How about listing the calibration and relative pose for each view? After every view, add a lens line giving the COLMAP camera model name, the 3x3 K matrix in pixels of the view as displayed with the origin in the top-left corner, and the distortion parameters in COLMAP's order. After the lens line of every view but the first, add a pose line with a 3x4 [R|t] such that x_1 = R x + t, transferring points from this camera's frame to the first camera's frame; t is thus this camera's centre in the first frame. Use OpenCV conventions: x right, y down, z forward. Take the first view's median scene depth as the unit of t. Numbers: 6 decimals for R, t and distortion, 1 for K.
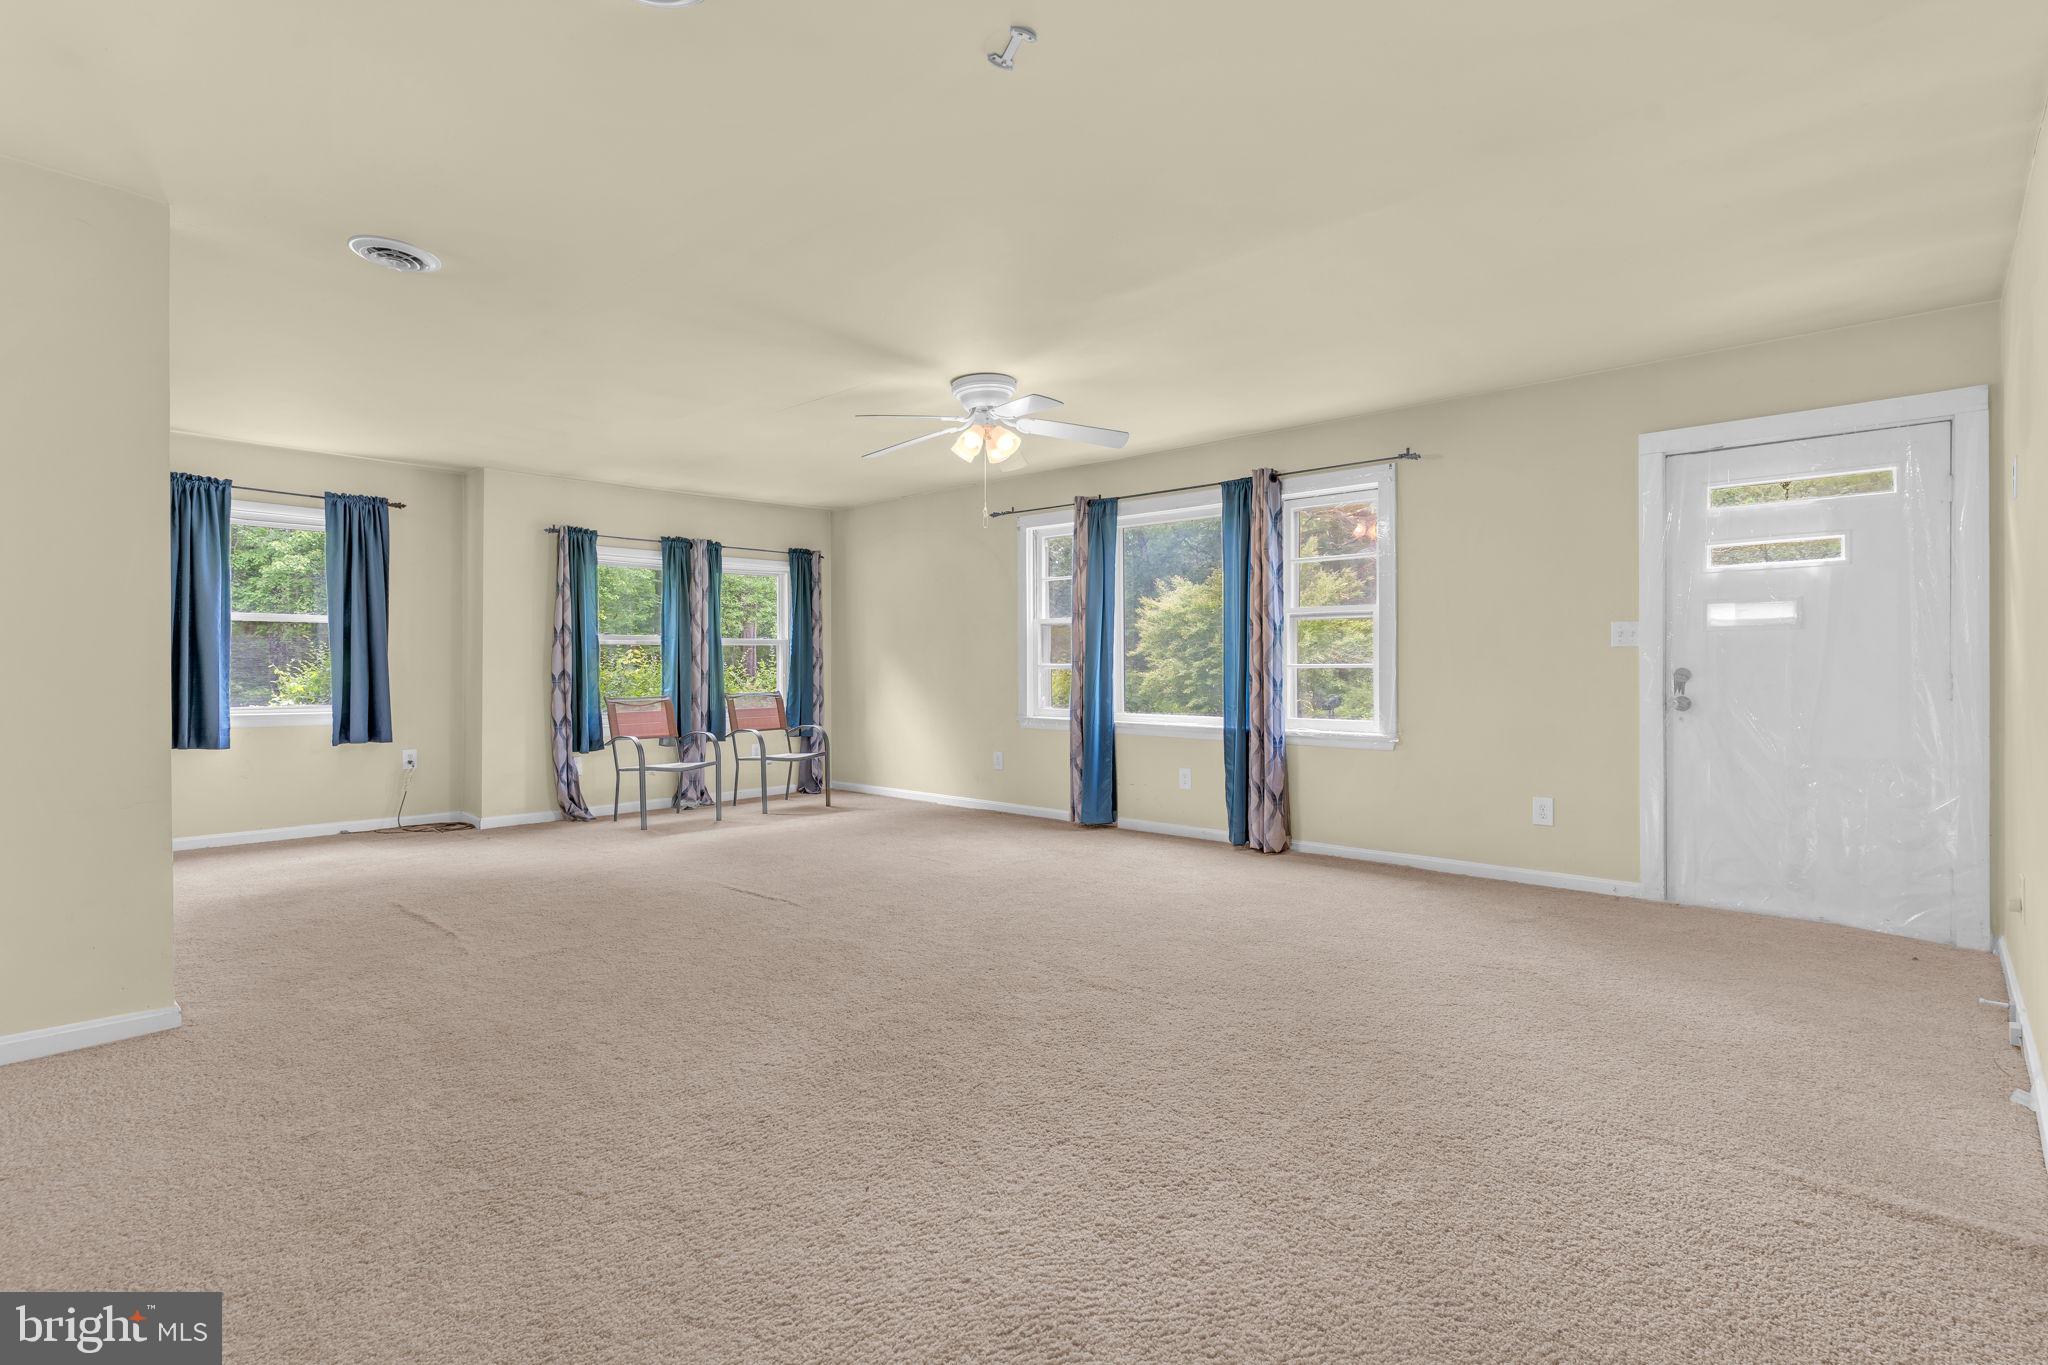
lens RADIAL K [[979.9, 0, 1017.3], [0, 979.9, 652.7], [0, 0, 1]] dist [0.000237, 0.000076]
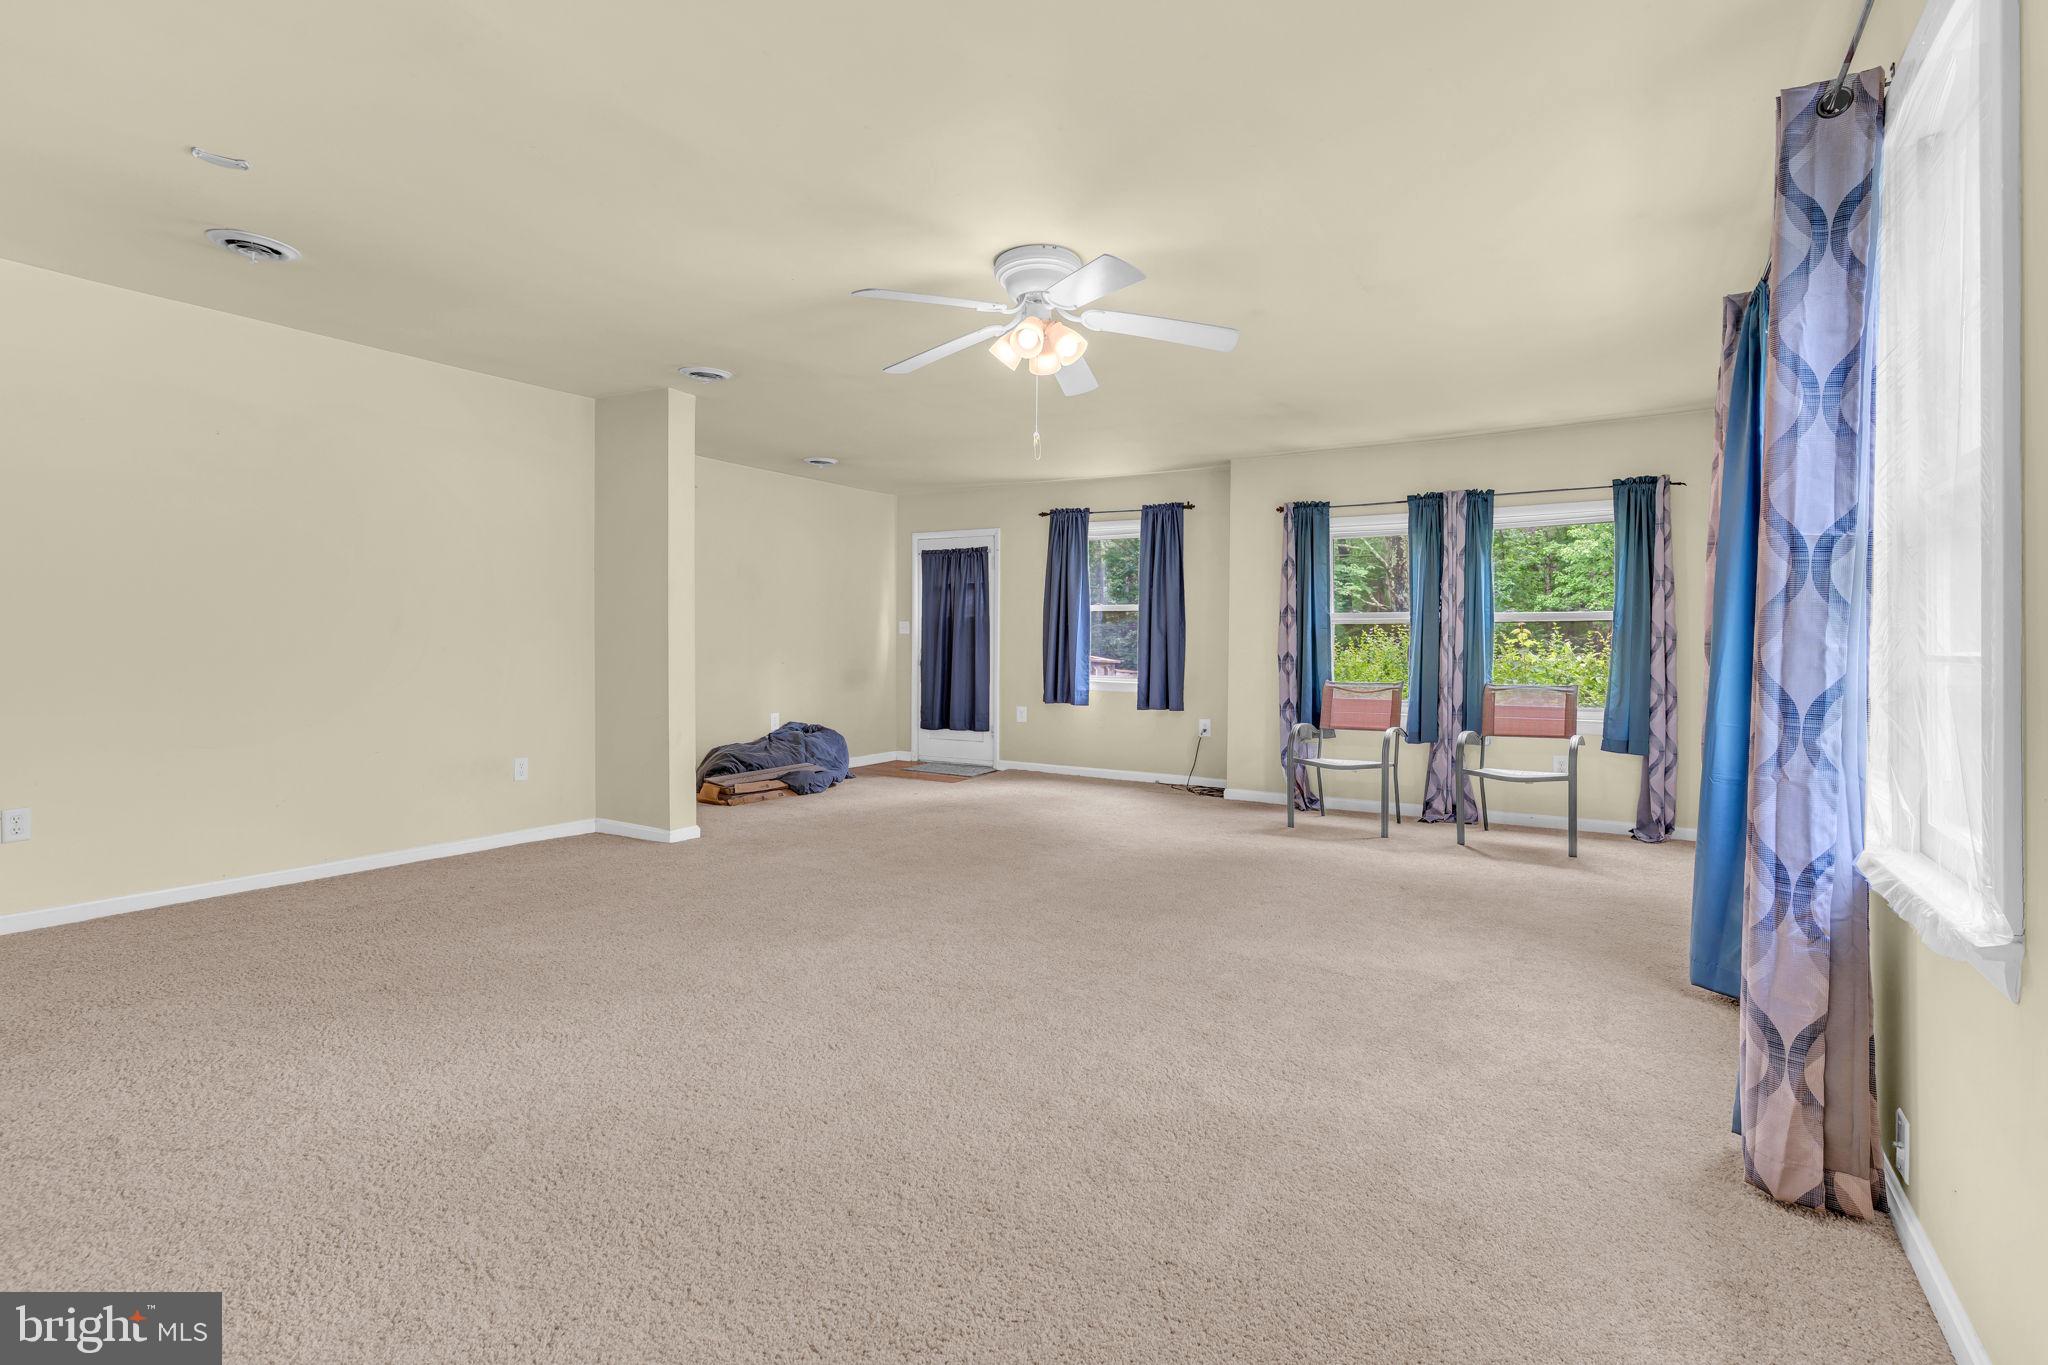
lens RADIAL K [[1005.2, 0, 1023.0], [0, 1005.2, 637.6], [0, 0, 1]] dist [0.049984, 0.000185]
pose [[0.196964, -0.002393, -0.980408, 0.475067], [0.004950, 0.999987, -0.001447, 0.004539], [0.980398, -0.004568, 0.196973, 0.552230]]
